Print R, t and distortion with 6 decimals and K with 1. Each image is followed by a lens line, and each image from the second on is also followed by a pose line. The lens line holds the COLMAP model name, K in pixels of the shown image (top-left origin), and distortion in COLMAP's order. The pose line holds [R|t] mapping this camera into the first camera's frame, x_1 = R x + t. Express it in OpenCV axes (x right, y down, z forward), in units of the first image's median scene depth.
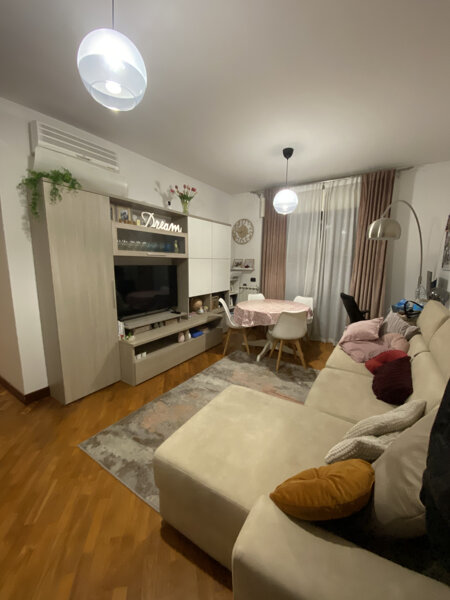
lens RADIAL K [[241.5, 0, 229.4], [0, 241.5, 295.8], [0, 0, 1]] dist [-0.012764, -0.007470]
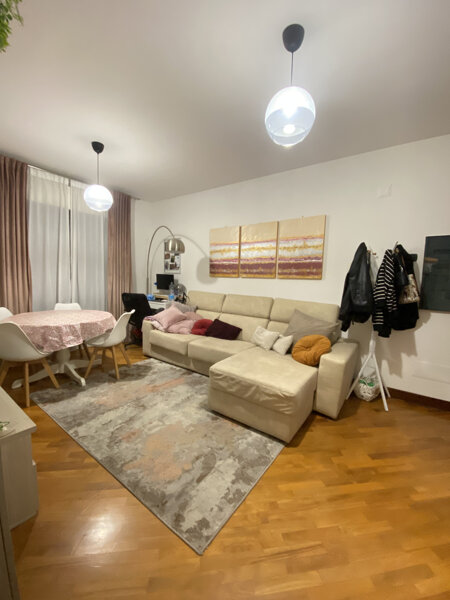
lens RADIAL K [[241.5, 0, 227.3], [0, 241.5, 299.6], [0, 0, 1]] dist [-0.012764, -0.007470]
pose [[0.068610, -0.107901, 0.991791, -0.735104], [0.117512, 0.988087, 0.099369, -0.043996], [-0.990699, 0.109729, 0.080473, 0.512985]]
